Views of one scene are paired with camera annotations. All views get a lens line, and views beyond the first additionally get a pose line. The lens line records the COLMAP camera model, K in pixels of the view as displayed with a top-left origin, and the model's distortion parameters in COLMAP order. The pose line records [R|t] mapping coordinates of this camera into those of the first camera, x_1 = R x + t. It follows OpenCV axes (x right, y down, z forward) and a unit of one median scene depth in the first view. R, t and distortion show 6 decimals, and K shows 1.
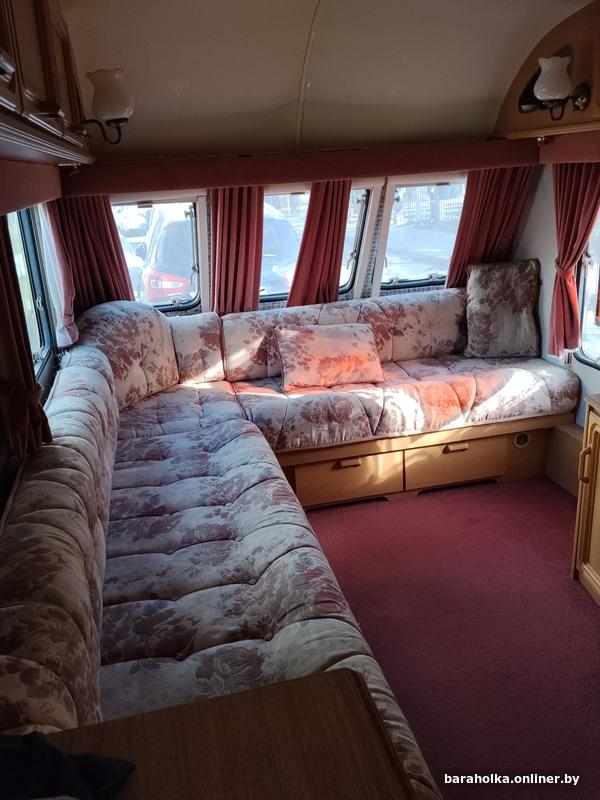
lens RADIAL K [[676.9, 0, 295.5], [0, 676.9, 403.1], [0, 0, 1]] dist [0.079884, -0.140010]
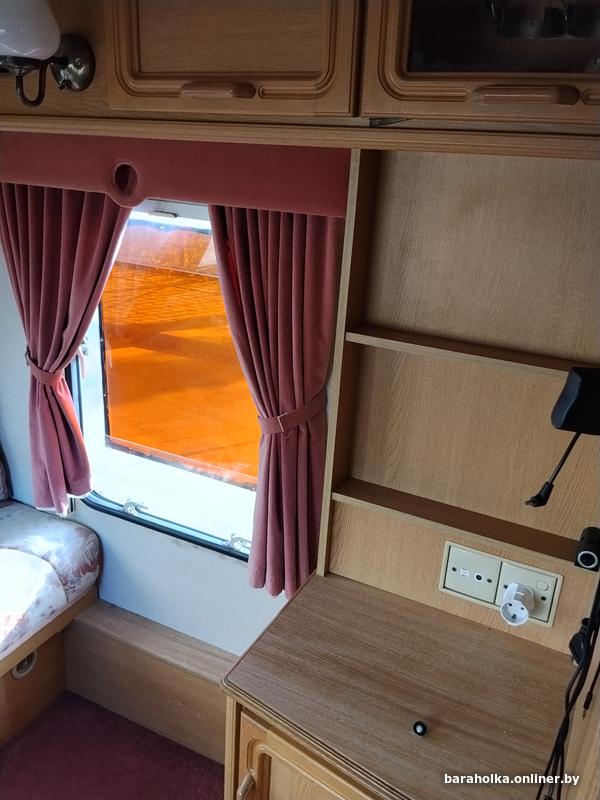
lens RADIAL K [[676.9, 0, 295.5], [0, 676.9, 403.1], [0, 0, 1]] dist [0.079884, -0.140010]
pose [[0.633824, -0.187000, 0.750532, 0.092155], [0.163315, 0.980814, 0.106457, -0.192695], [-0.756039, 0.055098, 0.652203, 0.469514]]
